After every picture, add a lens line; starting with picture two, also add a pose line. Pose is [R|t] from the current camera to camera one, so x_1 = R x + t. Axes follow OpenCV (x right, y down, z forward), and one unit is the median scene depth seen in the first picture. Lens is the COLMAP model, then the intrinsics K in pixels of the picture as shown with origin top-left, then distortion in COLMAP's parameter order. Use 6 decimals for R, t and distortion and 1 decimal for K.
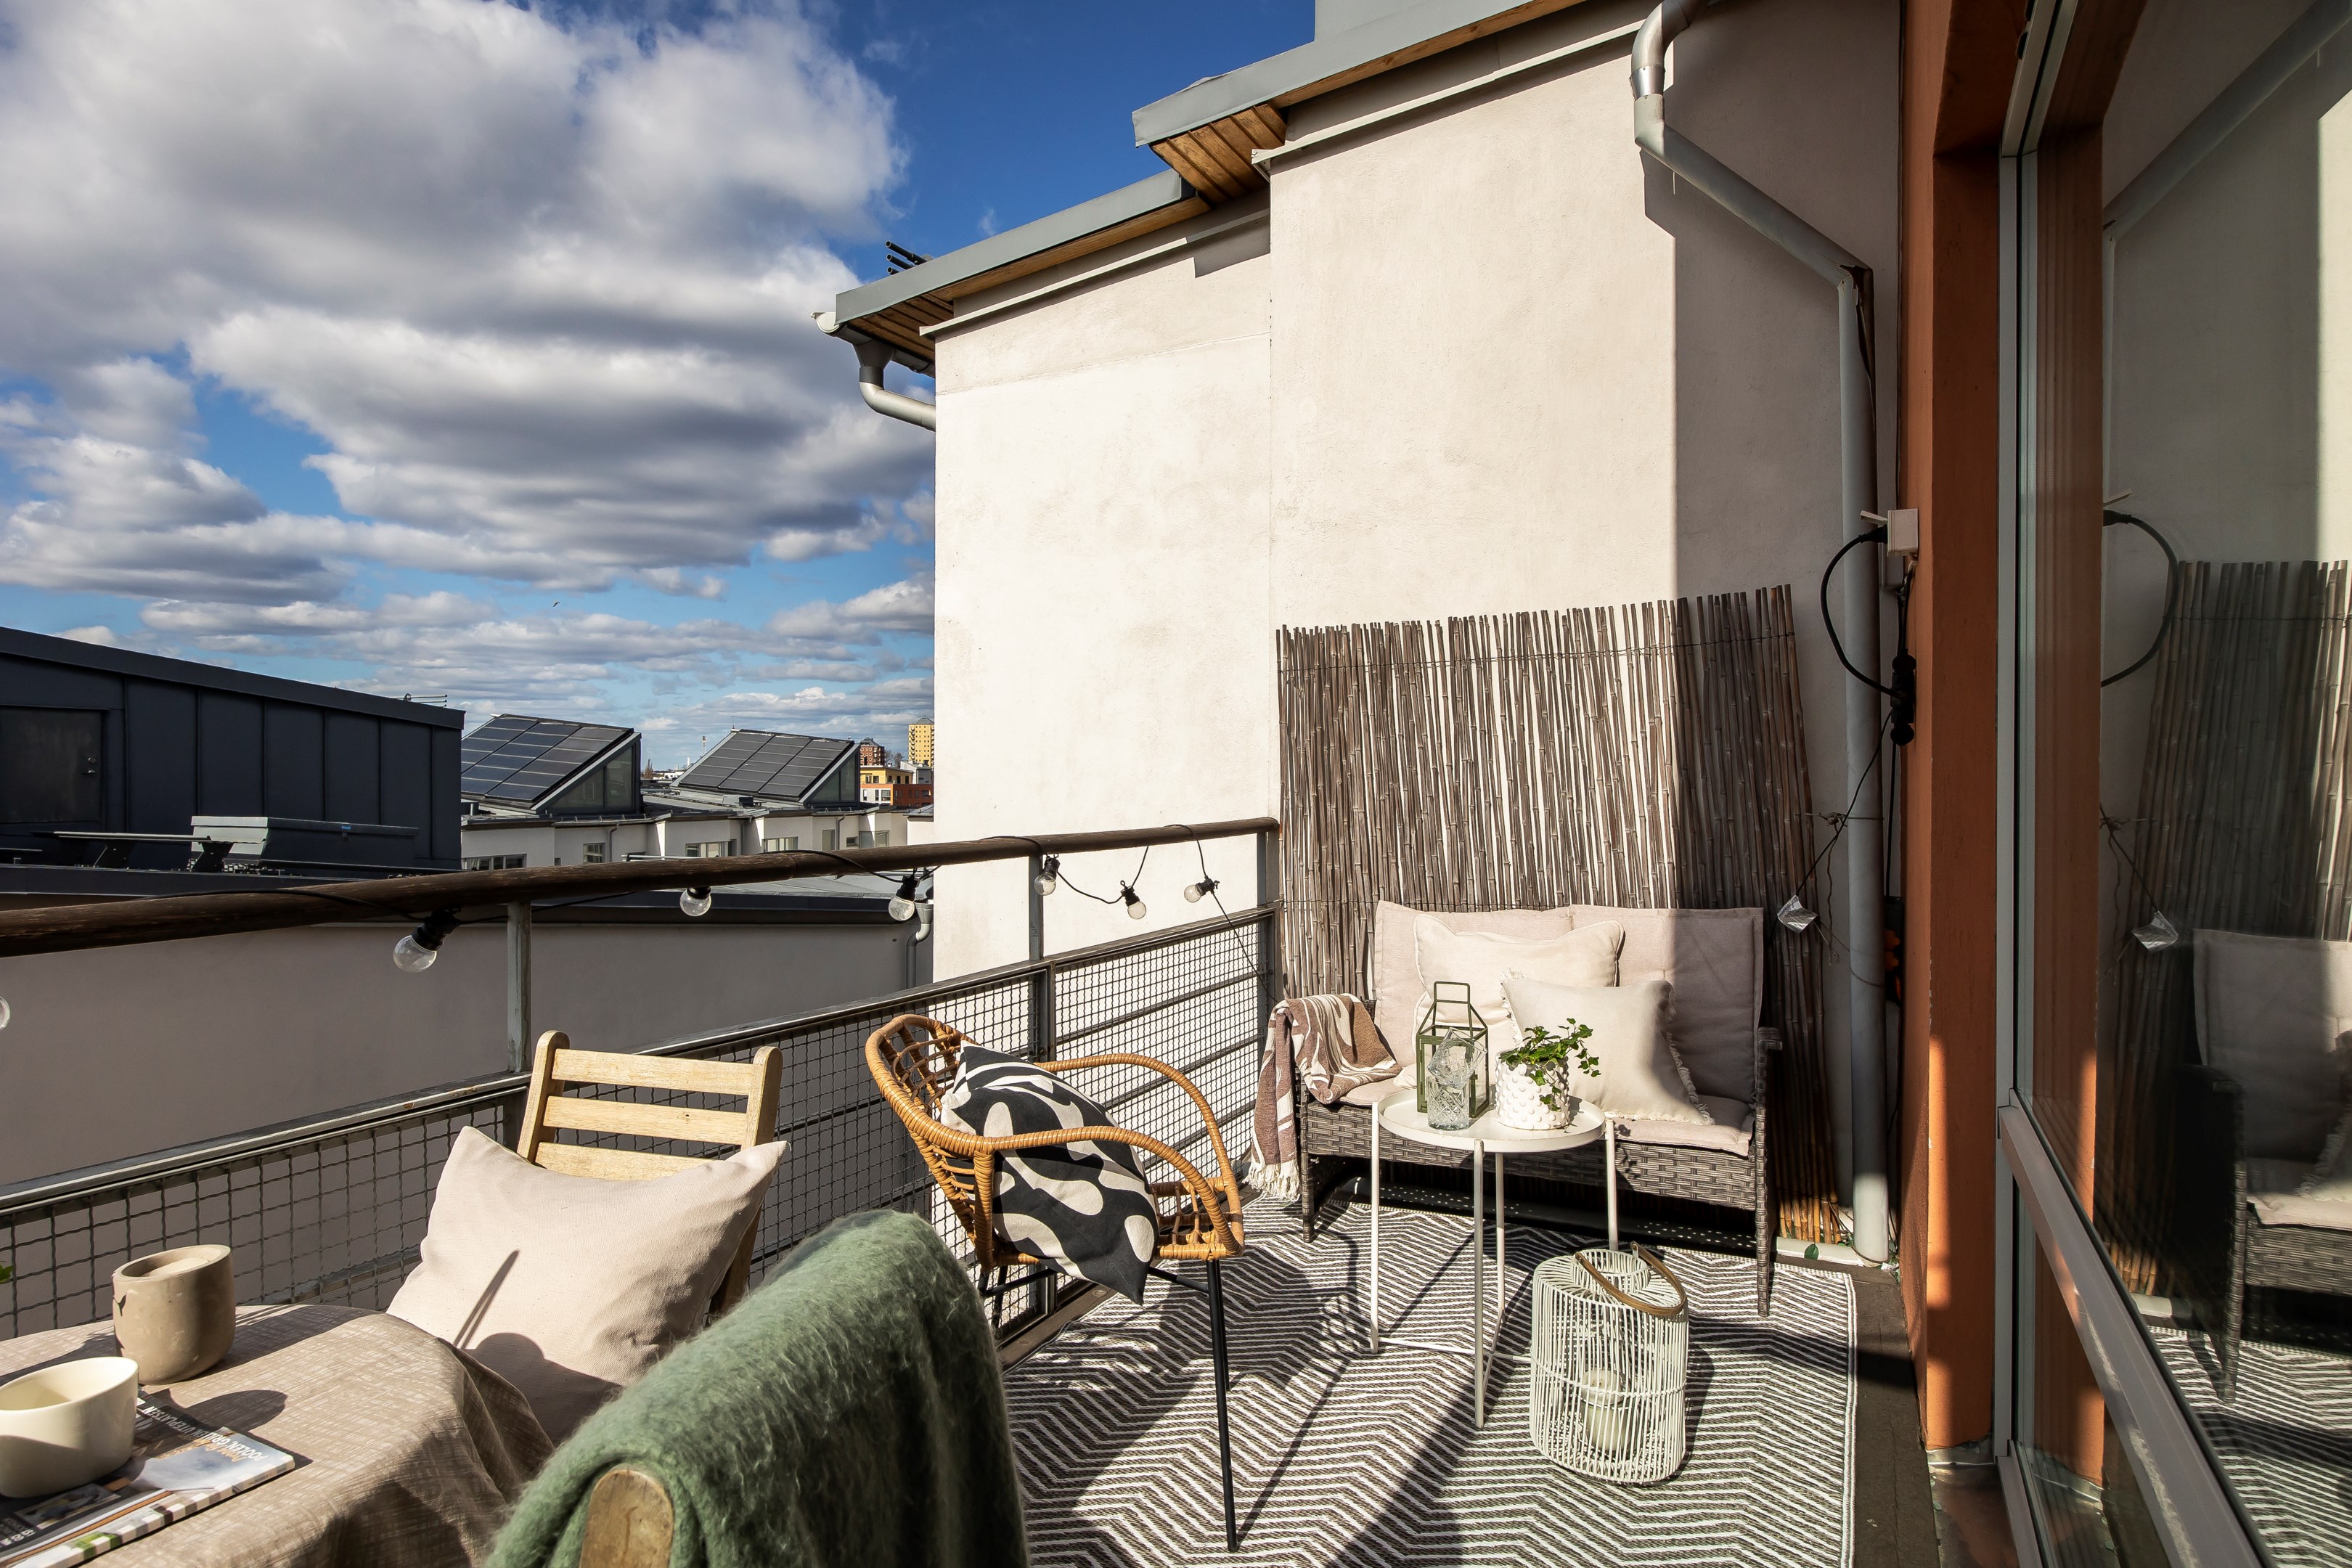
lens RADIAL K [[1284.3, 0, 1175.8], [0, 1284.3, 780.7], [0, 0, 1]] dist [-0.004343, -0.000632]
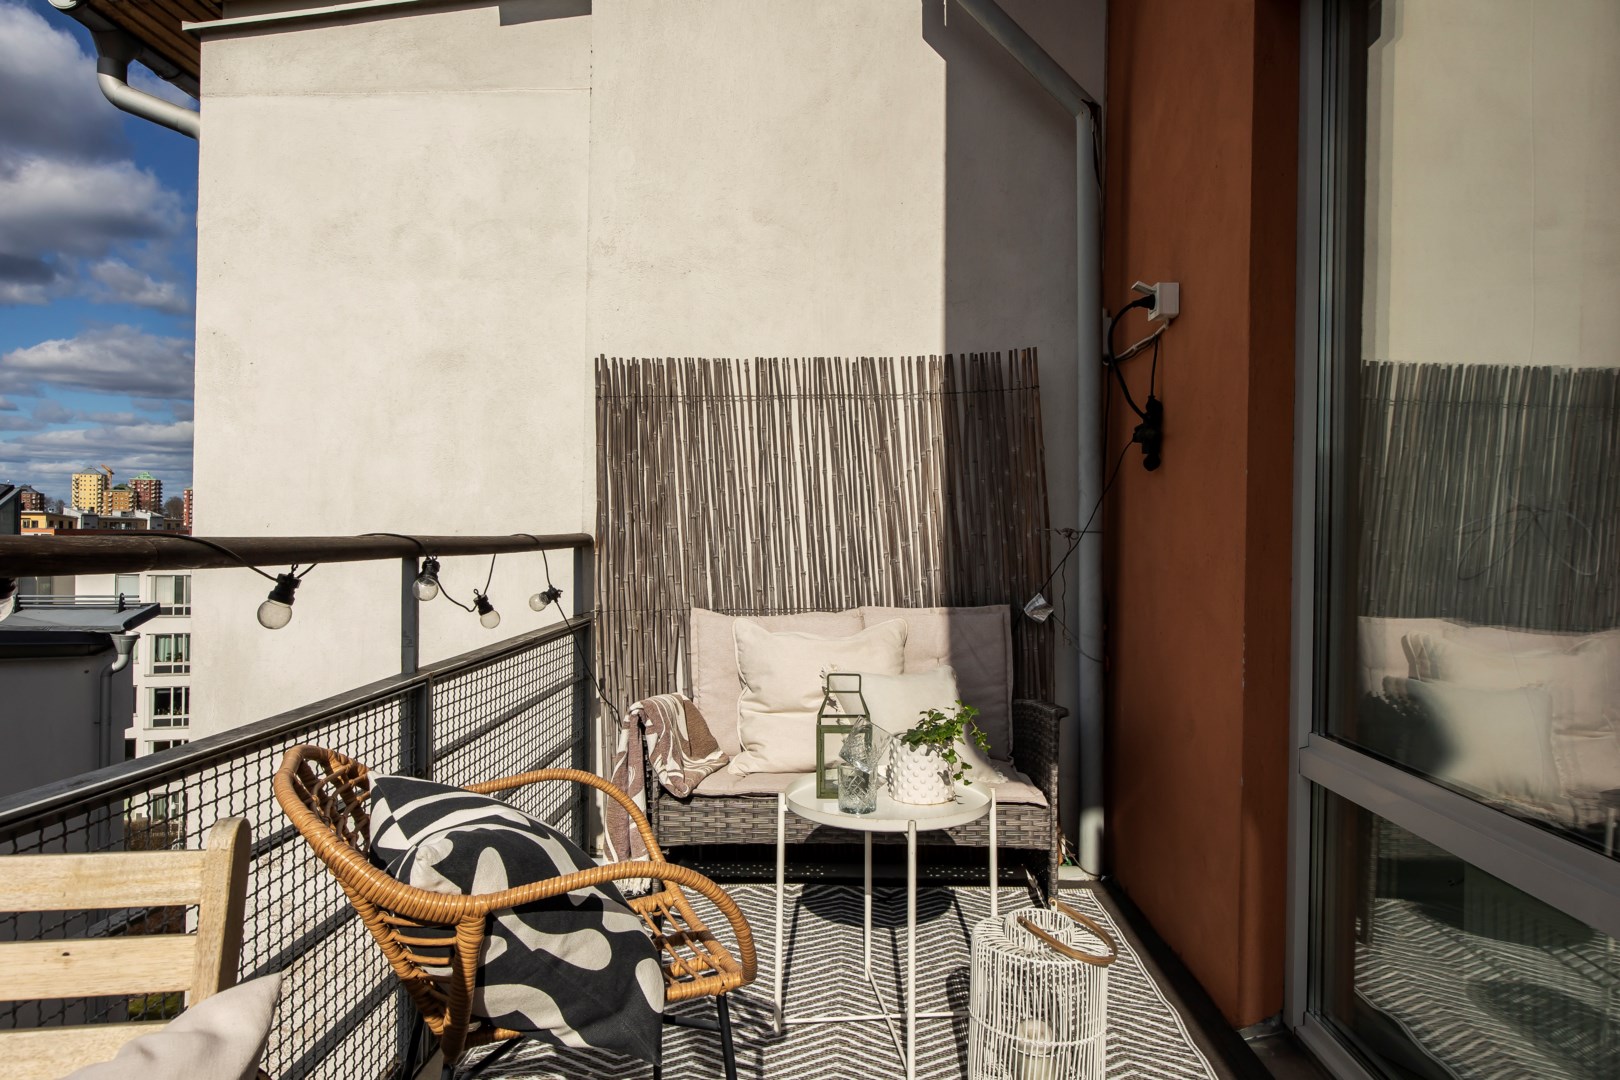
lens RADIAL K [[974.8, 0, 810.7], [0, 974.8, 537.0], [0, 0, 1]] dist [-0.008327, 0.001662]
pose [[0.902179, 0.010544, 0.431234, -0.129014], [-0.012527, 0.999920, 0.001759, 0.033594], [-0.431181, -0.006989, 0.902239, 0.224193]]
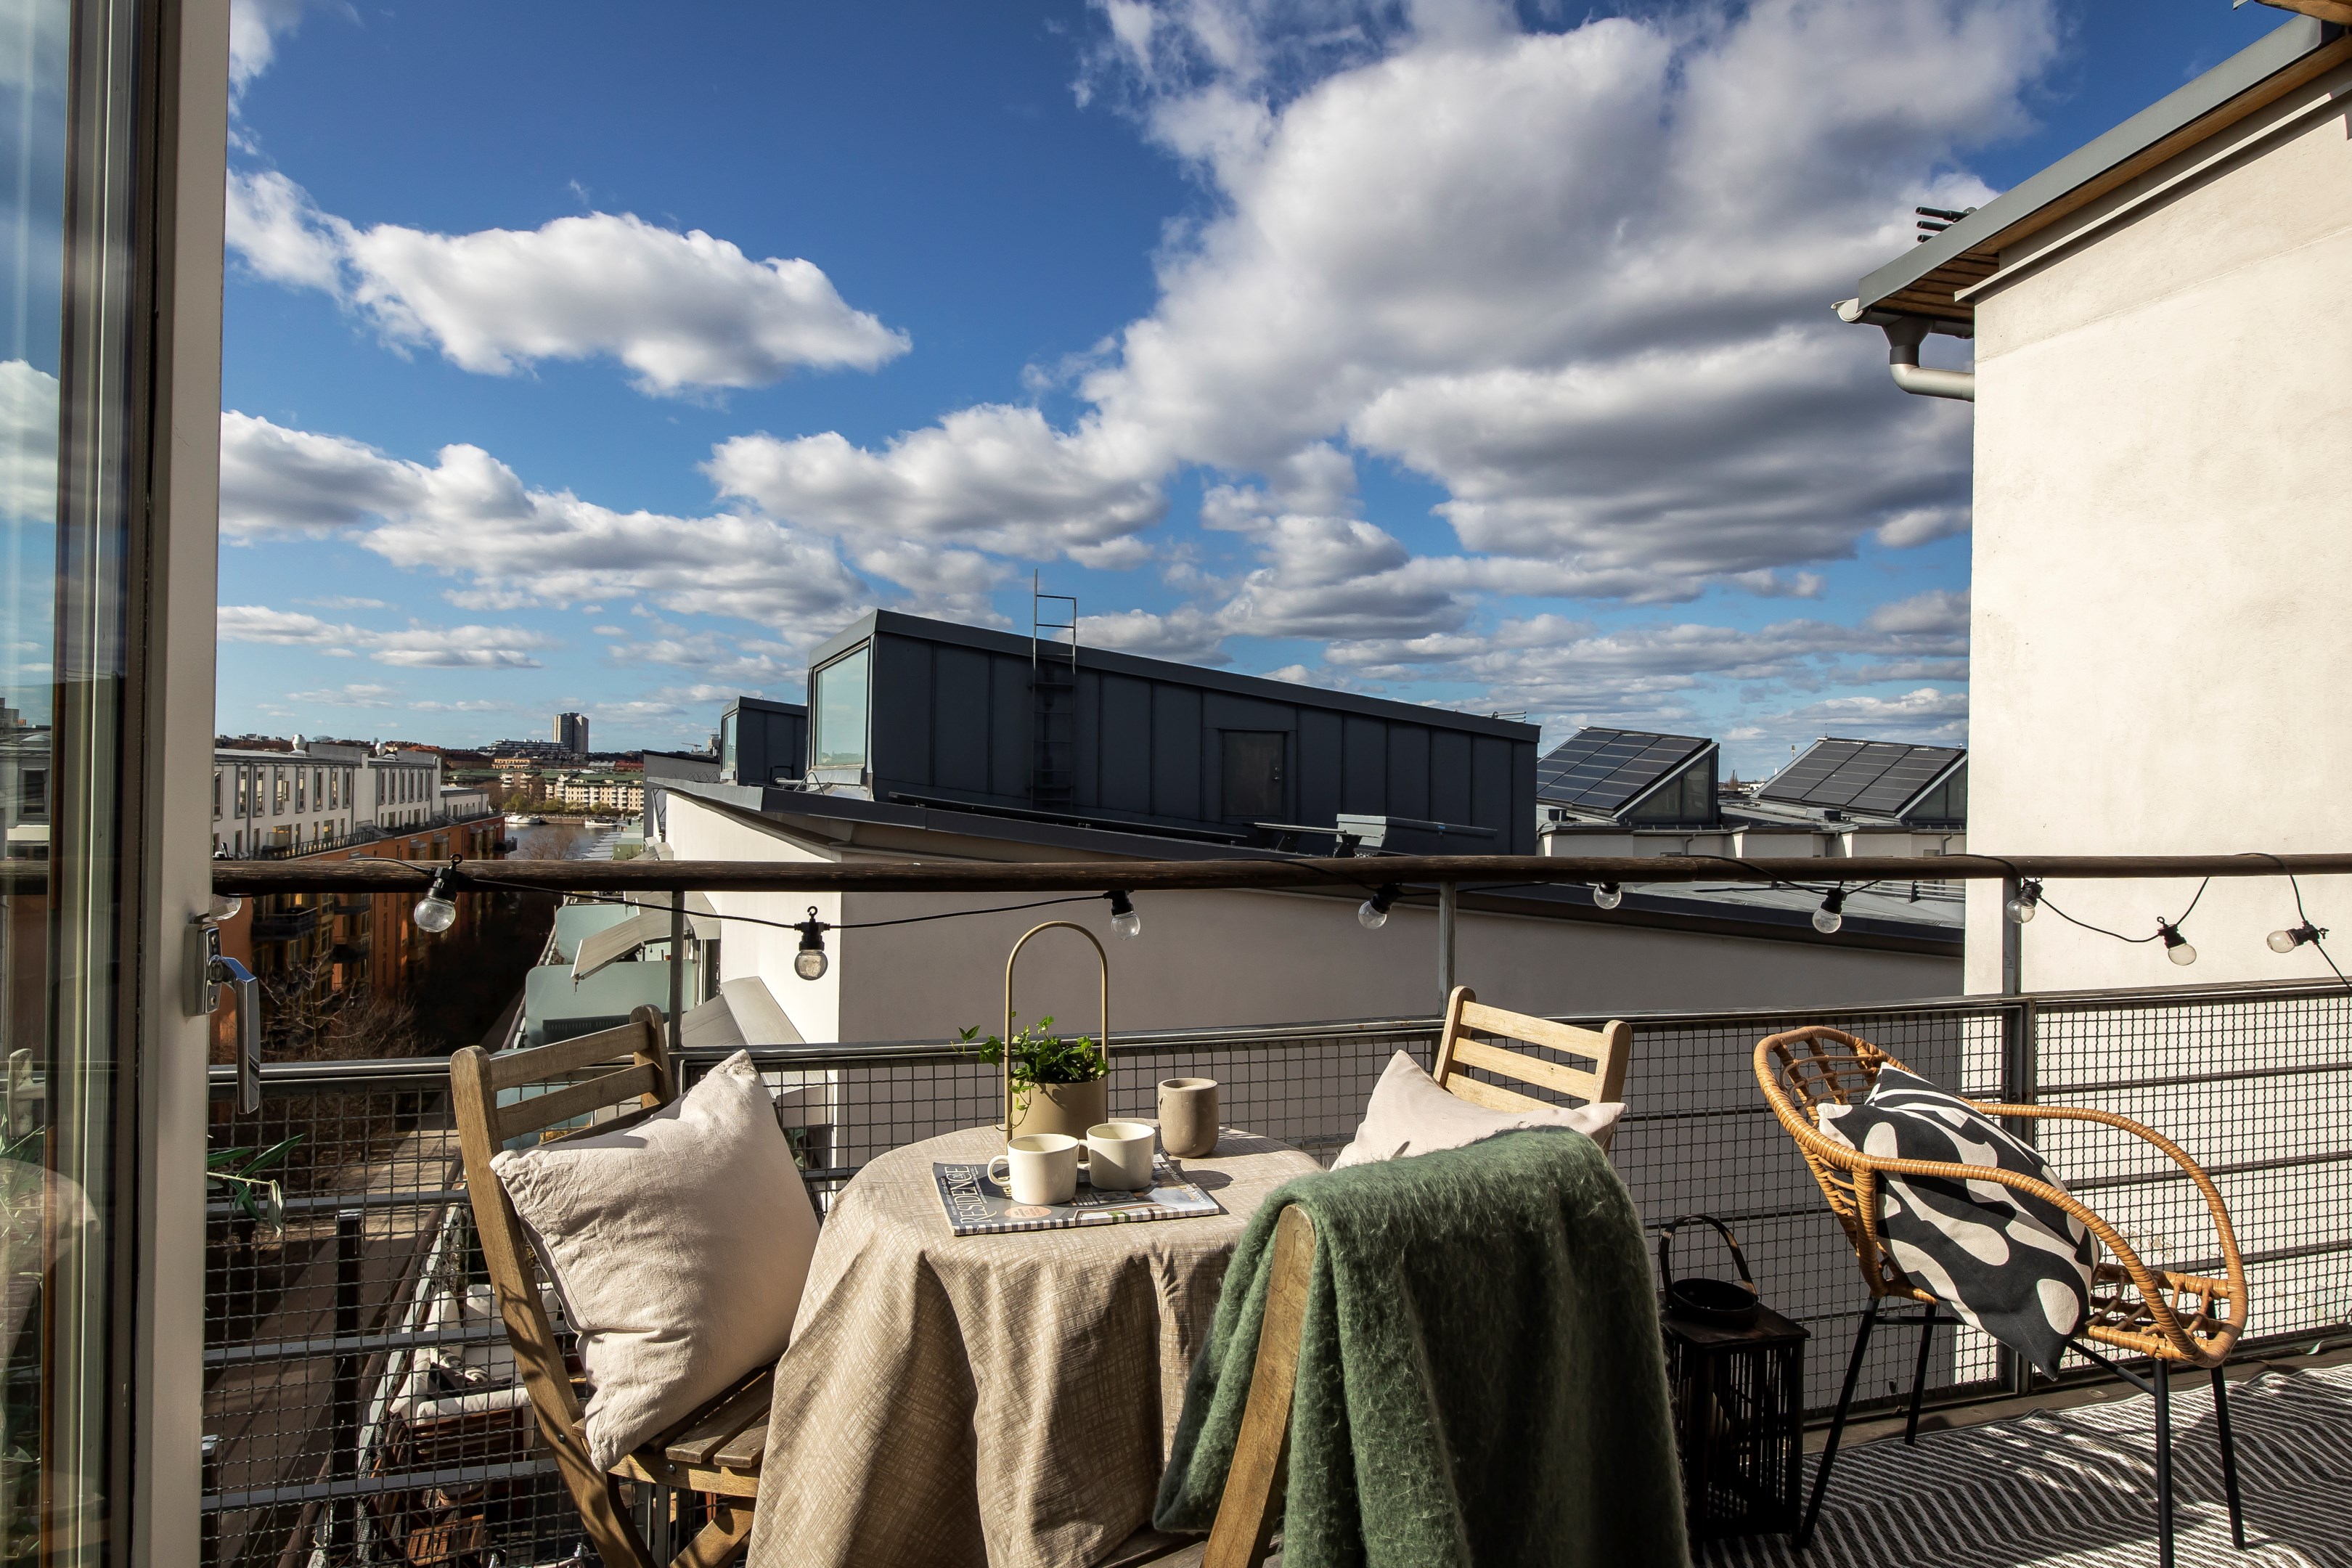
lens RADIAL K [[1307.1, 0, 1170.2], [0, 1307.1, 777.4], [0, 0, 1]] dist [-0.001461, -0.002503]
pose [[0.698086, 0.006402, -0.715986, 0.113729], [-0.013978, 0.999891, -0.004687, 0.000480], [0.715878, 0.013280, 0.698099, -0.049403]]
